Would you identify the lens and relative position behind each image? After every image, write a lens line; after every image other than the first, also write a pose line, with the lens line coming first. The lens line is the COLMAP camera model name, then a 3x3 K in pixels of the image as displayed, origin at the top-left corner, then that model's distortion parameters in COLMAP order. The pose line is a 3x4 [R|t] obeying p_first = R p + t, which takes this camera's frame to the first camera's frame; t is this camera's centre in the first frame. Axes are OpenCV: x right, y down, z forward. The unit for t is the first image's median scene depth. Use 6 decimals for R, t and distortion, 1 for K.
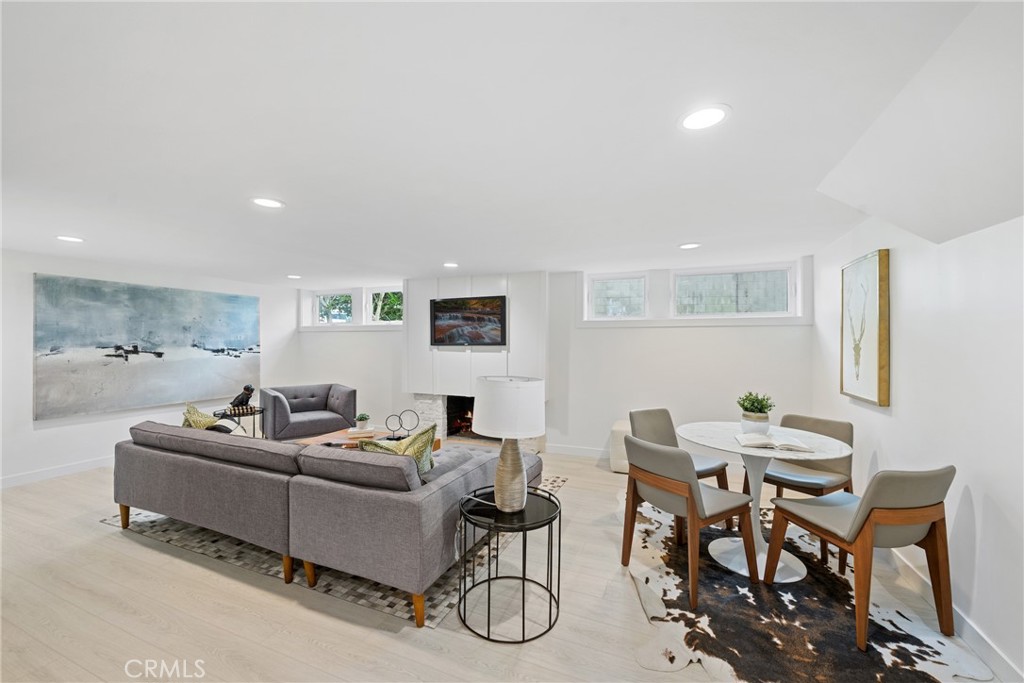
lens RADIAL K [[409.9, 0, 512.0], [0, 409.9, 341.5], [0, 0, 1]] dist [0.000377, 0.000073]
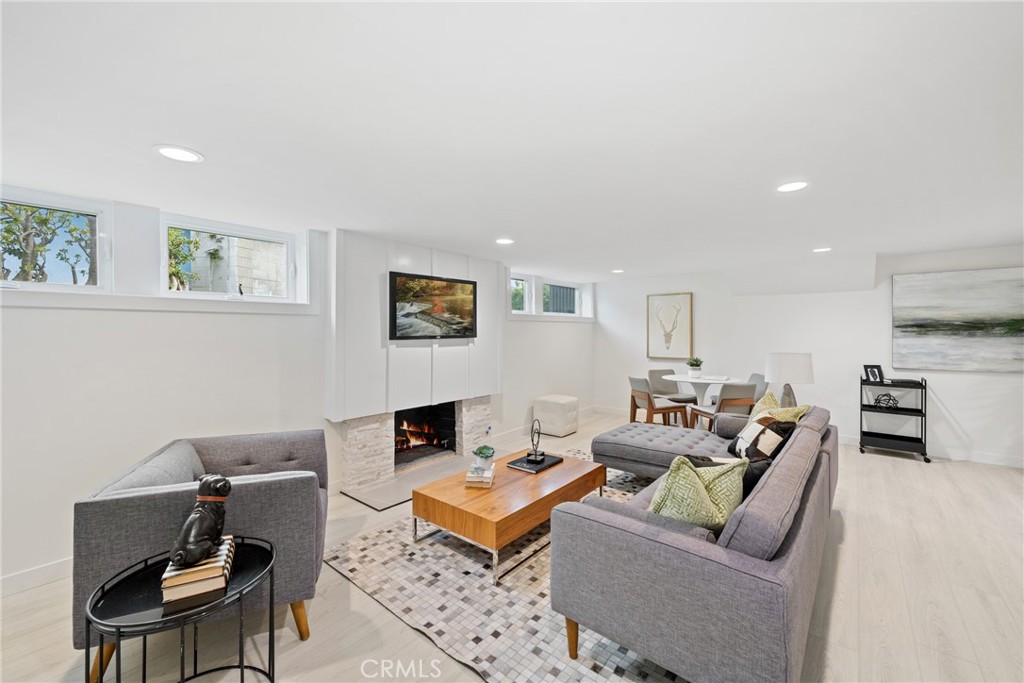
lens RADIAL K [[410.5, 0, 508.6], [0, 410.5, 335.9], [0, 0, 1]] dist [0.001335, 0.000177]
pose [[0.305257, -0.010873, 0.952208, -0.879094], [0.005724, 0.999938, 0.009583, -0.001556], [-0.952253, 0.002525, 0.305301, 0.693994]]
